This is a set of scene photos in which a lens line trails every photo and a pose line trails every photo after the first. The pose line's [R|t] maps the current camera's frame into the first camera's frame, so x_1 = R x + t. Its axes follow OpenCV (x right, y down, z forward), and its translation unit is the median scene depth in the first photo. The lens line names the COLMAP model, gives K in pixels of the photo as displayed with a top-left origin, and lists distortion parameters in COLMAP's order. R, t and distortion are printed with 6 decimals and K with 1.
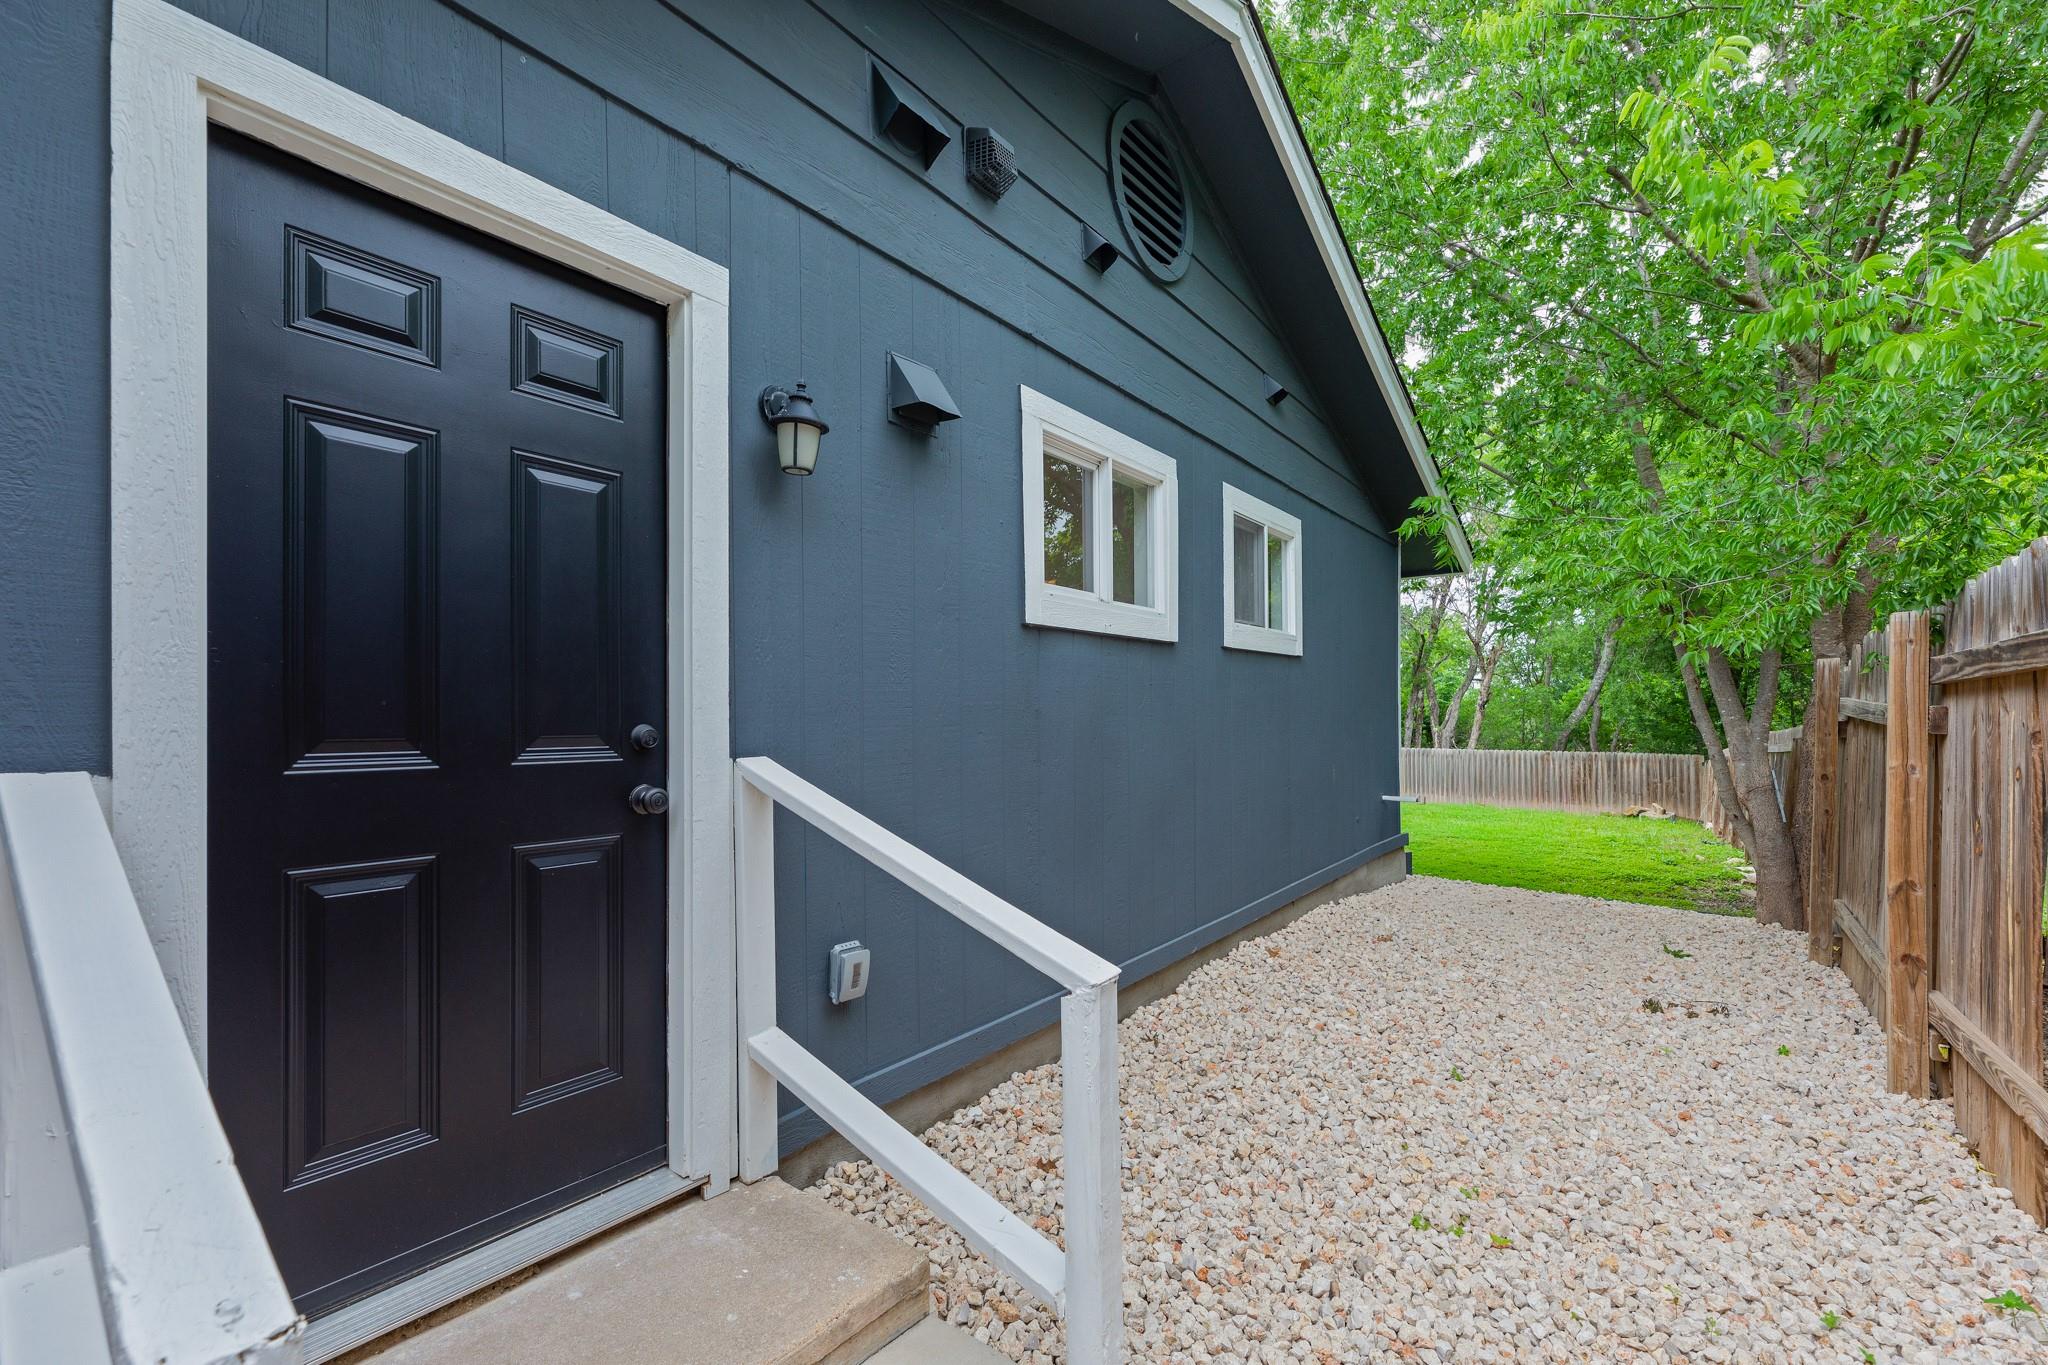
lens RADIAL K [[847.4, 0, 1036.6], [0, 847.4, 693.8], [0, 0, 1]] dist [-0.000985, -0.000553]
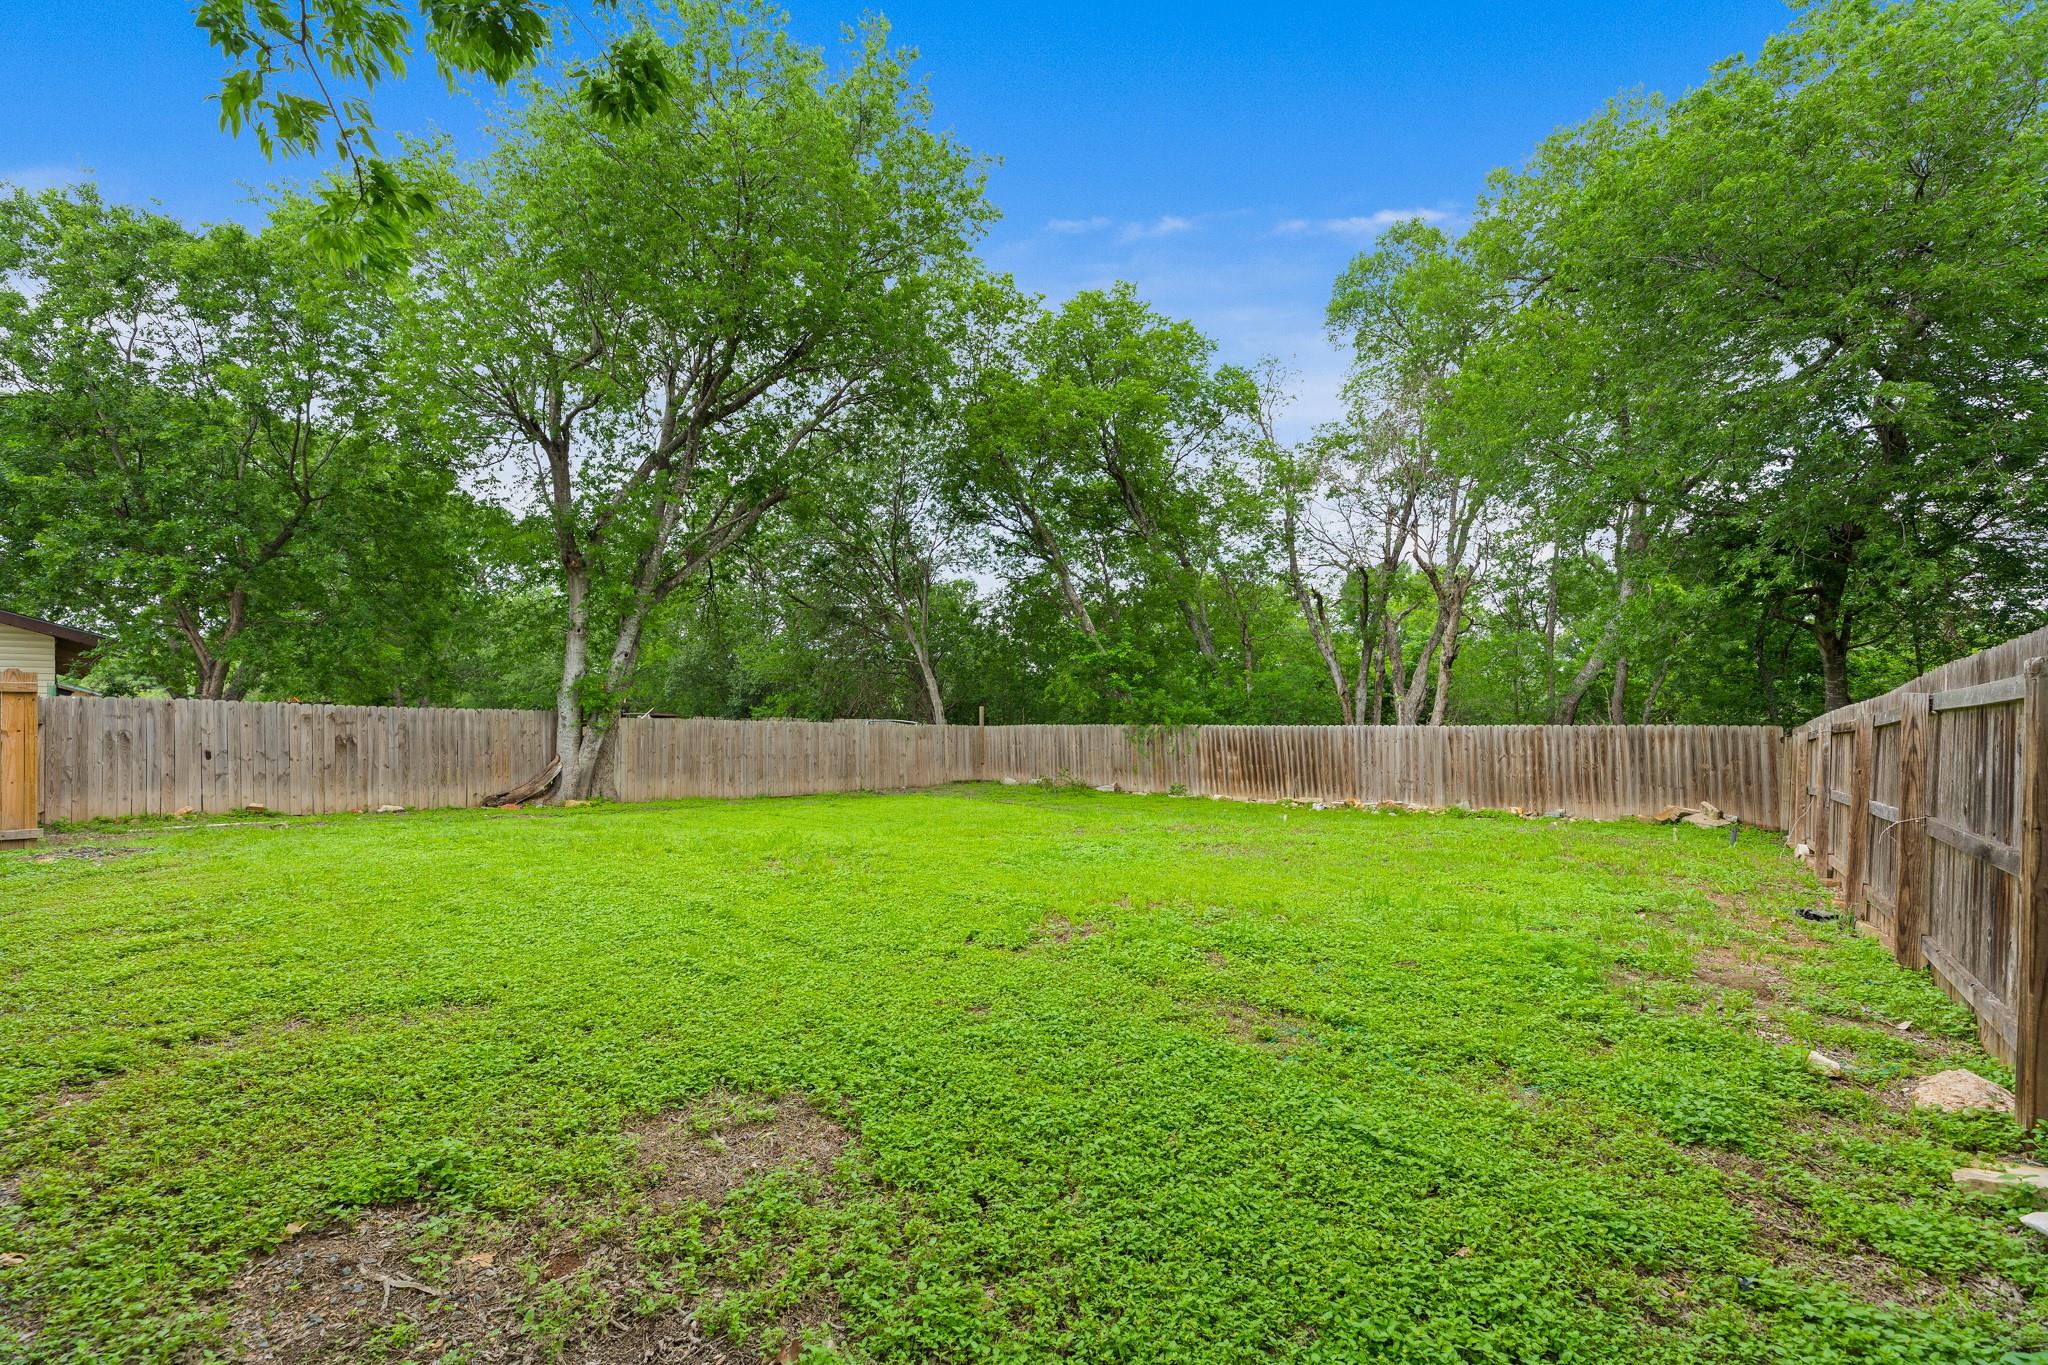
lens RADIAL K [[847.4, 0, 1010.8], [0, 847.4, 682.6], [0, 0, 1]] dist [-0.000985, -0.000553]
pose [[0.997776, -0.022412, -0.062778, 0.227150], [0.022436, 0.999748, -0.000325, 0.024557], [0.062770, -0.001084, 0.998027, 0.299815]]
